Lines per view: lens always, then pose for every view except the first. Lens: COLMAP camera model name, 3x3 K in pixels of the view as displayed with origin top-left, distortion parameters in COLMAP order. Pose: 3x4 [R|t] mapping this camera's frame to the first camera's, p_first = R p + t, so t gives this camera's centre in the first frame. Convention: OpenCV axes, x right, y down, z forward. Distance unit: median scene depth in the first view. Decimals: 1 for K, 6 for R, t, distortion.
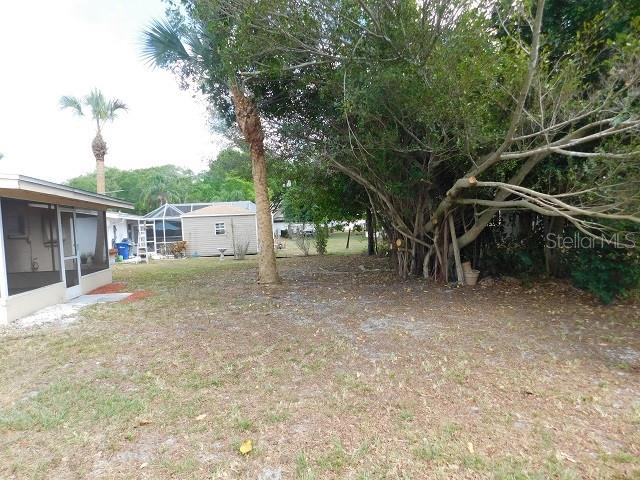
lens RADIAL K [[416.5, 0, 320.0], [0, 416.5, 240.0], [0, 0, 1]] dist [-0.083649, 0.052280]
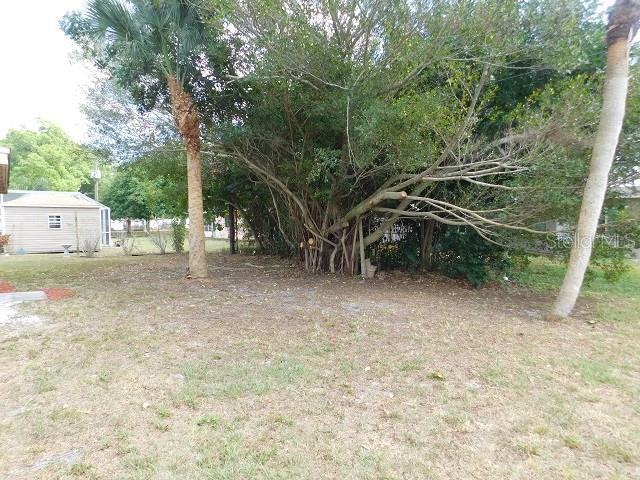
lens RADIAL K [[423.5, 0, 310.2], [0, 423.5, 251.5], [0, 0, 1]] dist [-0.084327, 0.000181]
pose [[0.892253, 0.014925, 0.451289, -0.352832], [-0.026145, 0.999484, 0.018636, 0.013033], [-0.450779, -0.028427, 0.892183, -0.042592]]
